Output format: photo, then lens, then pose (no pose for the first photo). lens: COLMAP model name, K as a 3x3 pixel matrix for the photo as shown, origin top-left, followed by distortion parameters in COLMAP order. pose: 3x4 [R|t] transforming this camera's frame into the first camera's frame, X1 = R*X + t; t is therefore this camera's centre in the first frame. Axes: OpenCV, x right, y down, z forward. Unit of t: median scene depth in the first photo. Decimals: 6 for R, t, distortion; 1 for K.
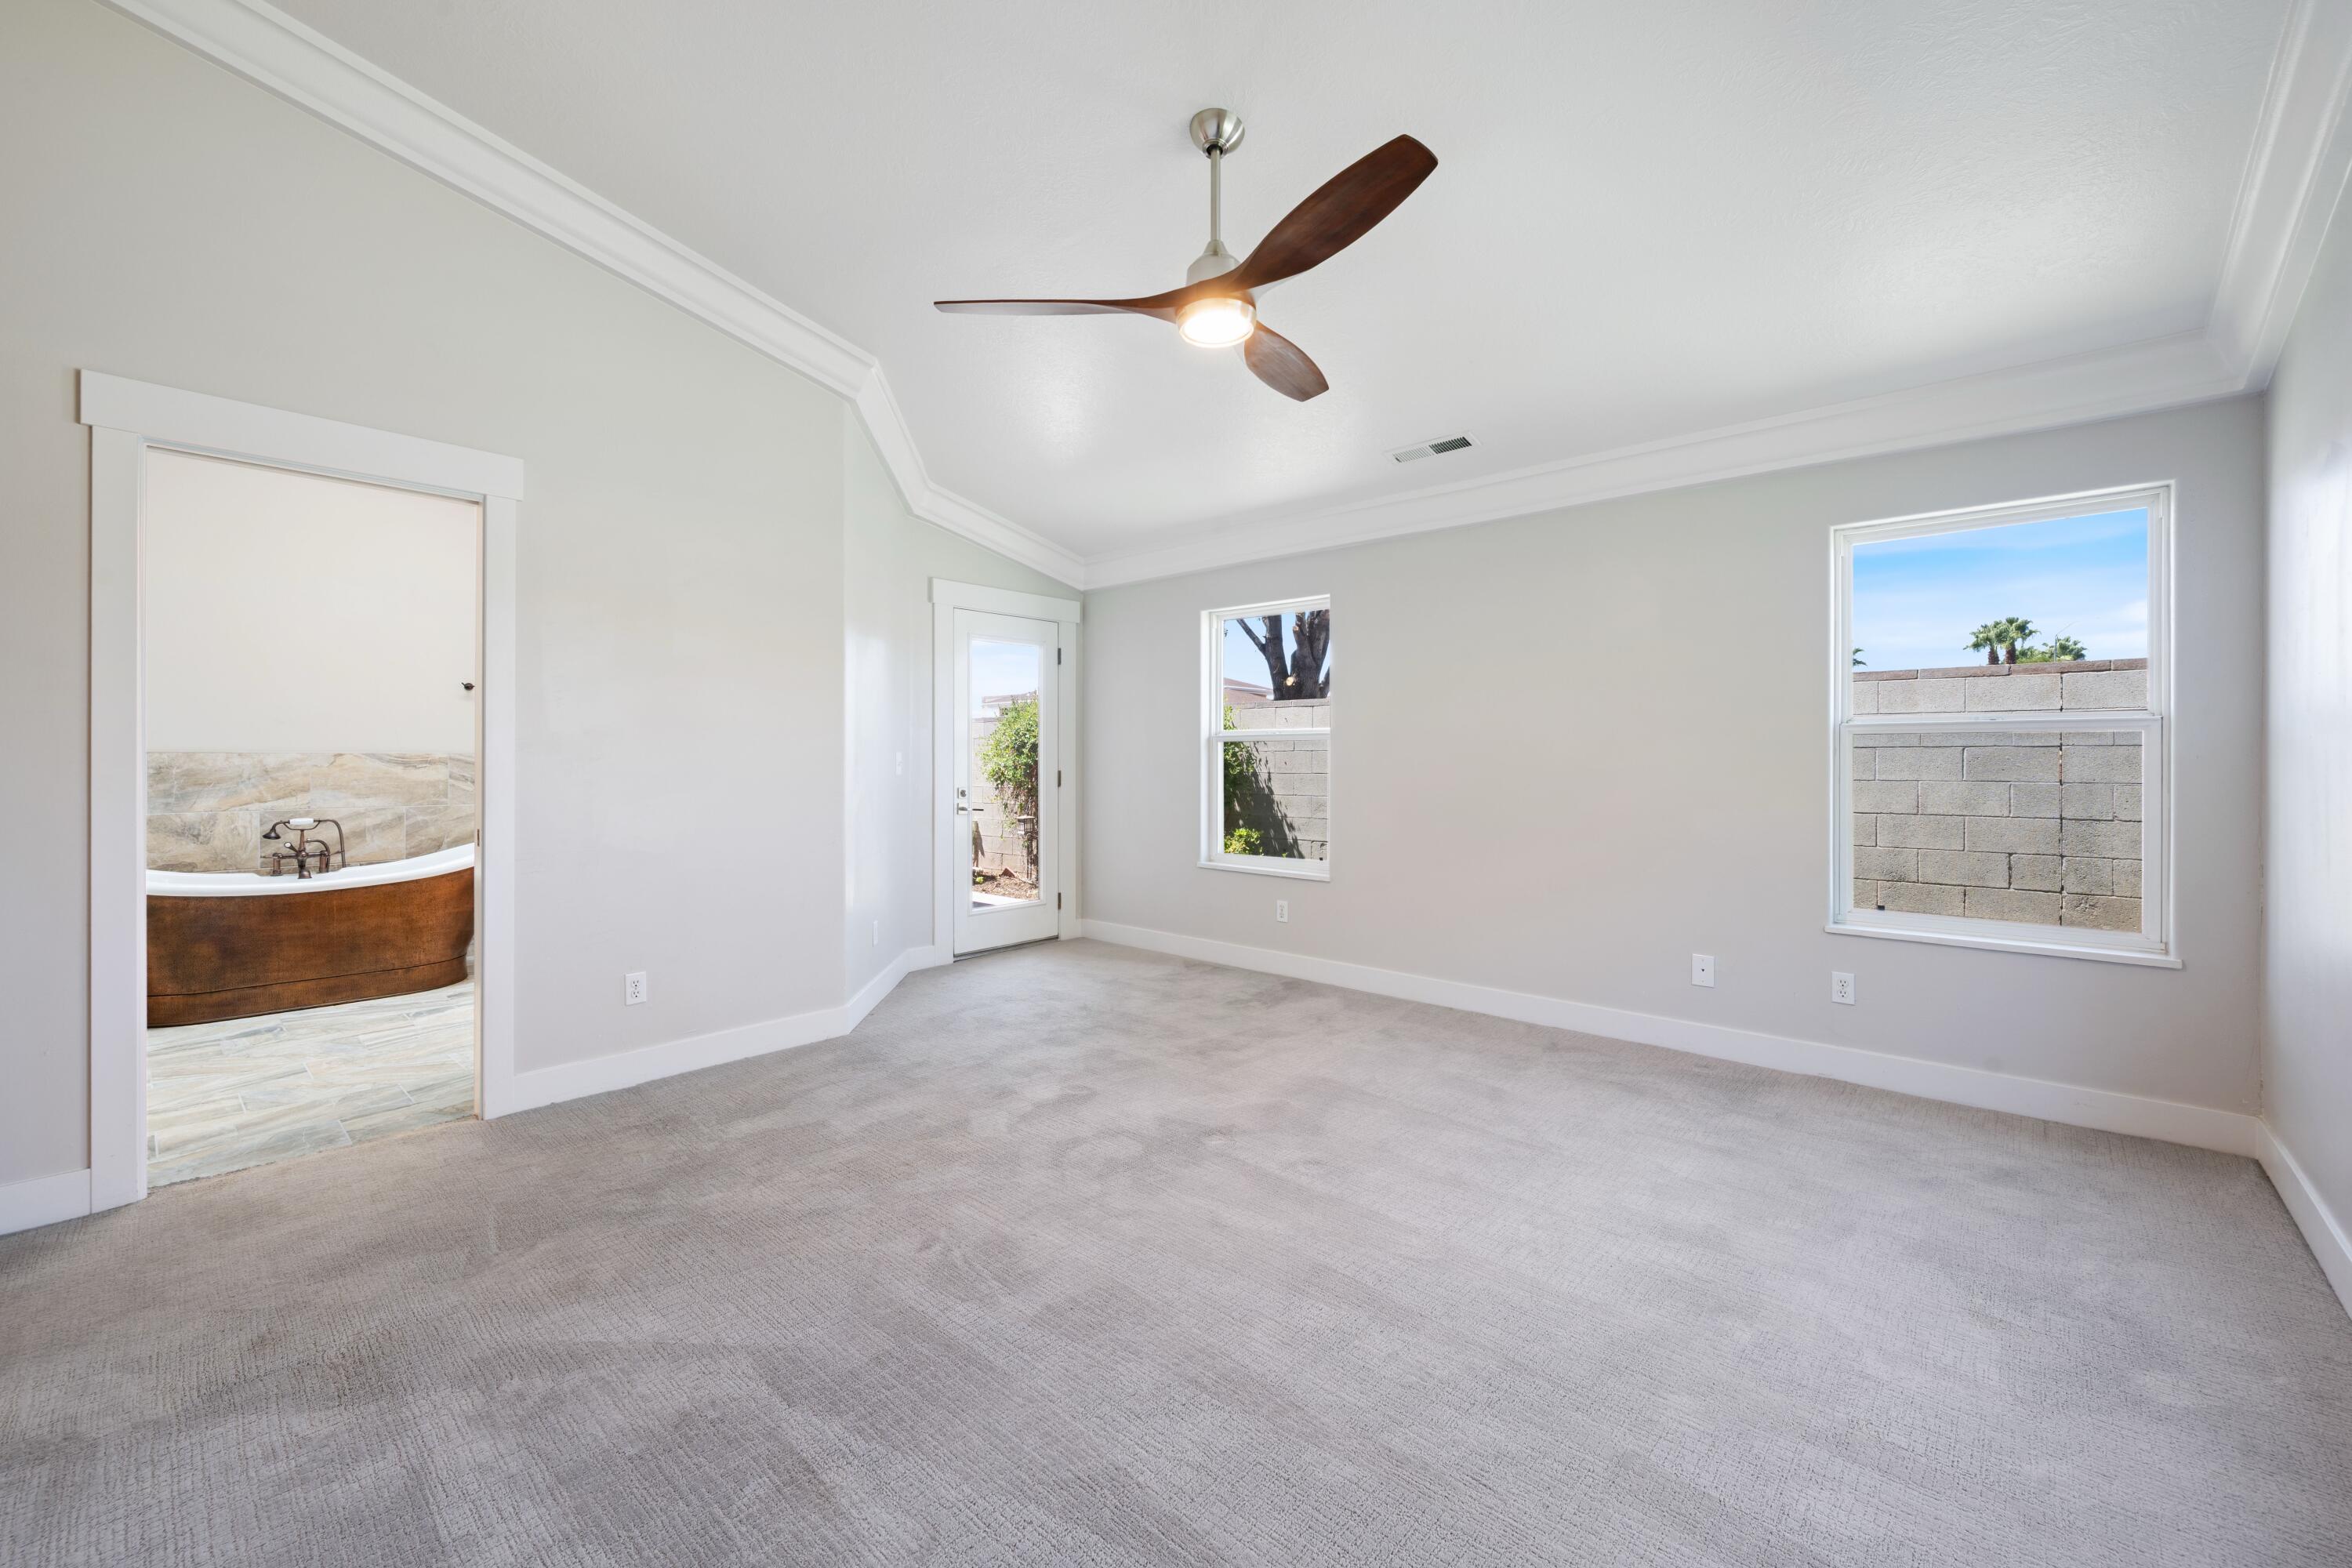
lens RADIAL K [[935.3, 0, 1165.9], [0, 935.3, 768.3], [0, 0, 1]] dist [0.000578, -0.000296]
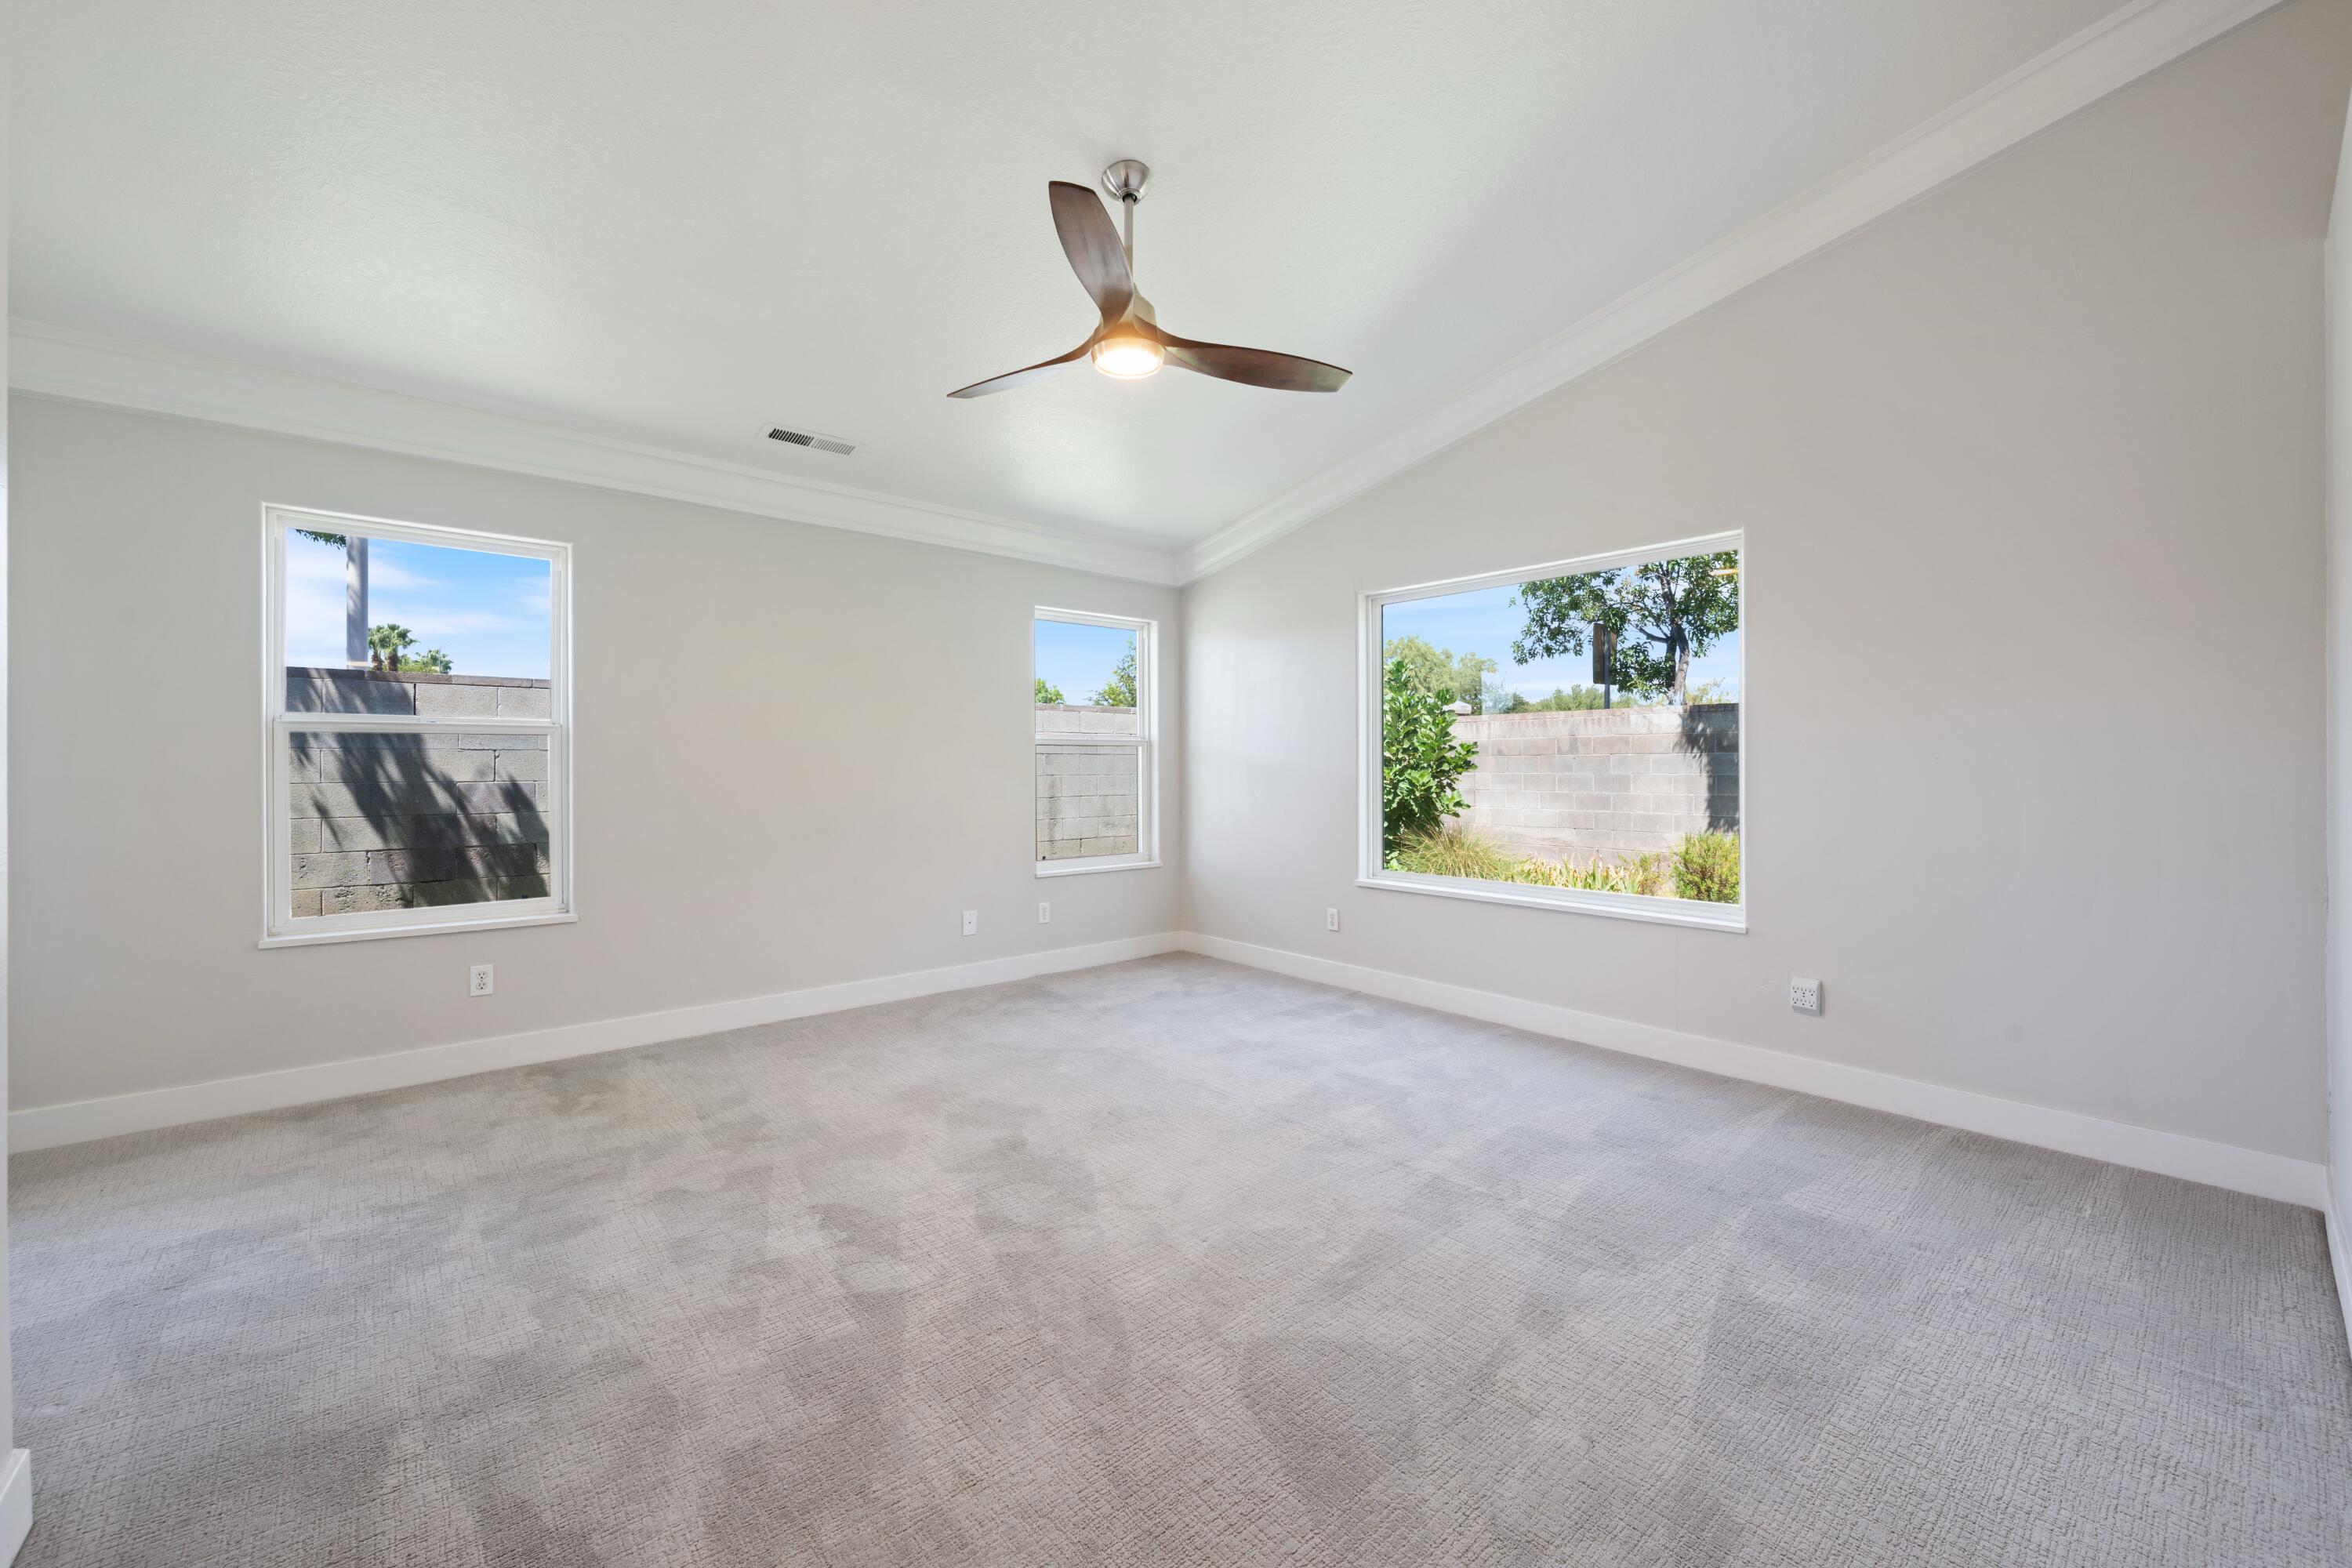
lens RADIAL K [[935.3, 0, 1175.3], [0, 935.3, 773.2], [0, 0, 1]] dist [0.000578, -0.000296]
pose [[0.118404, -0.010769, 0.992907, -0.683128], [0.007789, 0.999920, 0.009916, -0.004325], [-0.992935, 0.006560, 0.118478, 0.554450]]
